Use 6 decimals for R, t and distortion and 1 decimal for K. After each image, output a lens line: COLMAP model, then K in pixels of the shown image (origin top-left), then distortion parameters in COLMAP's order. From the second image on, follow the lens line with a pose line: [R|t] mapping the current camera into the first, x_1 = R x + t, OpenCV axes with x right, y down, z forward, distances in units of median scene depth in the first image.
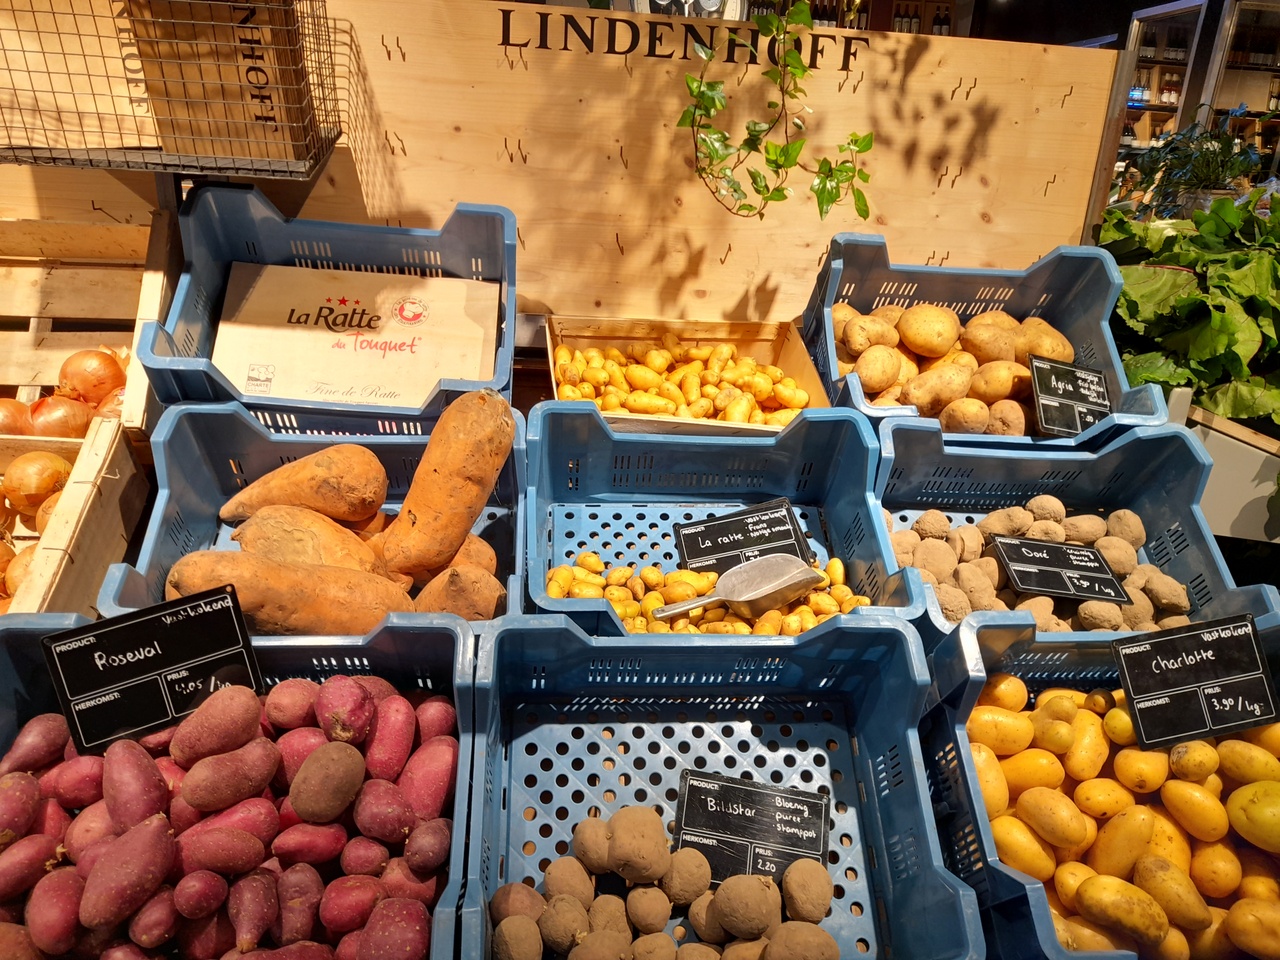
lens RADIAL K [[945.2, 0, 639.1], [0, 945.2, 479.4], [0, 0, 1]] dist [0.038908, -0.038720]
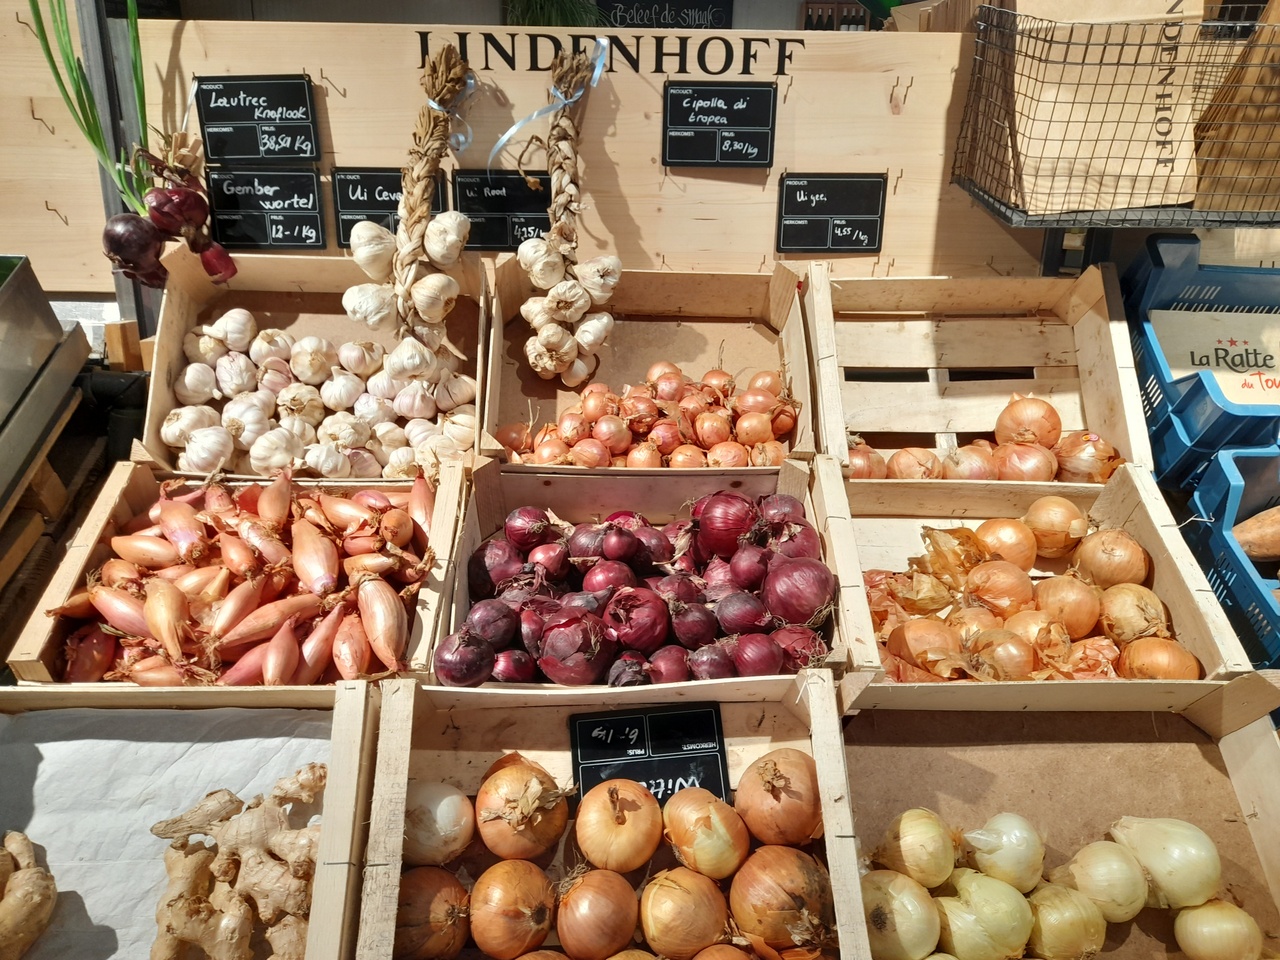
lens RADIAL K [[945.2, 0, 645.4], [0, 945.2, 481.6], [0, 0, 1]] dist [0.038908, -0.038720]
pose [[0.997099, -0.020678, -0.073250, -0.878018], [0.019592, 0.999688, -0.015520, -0.033497], [0.073548, 0.014040, 0.997193, -0.073941]]
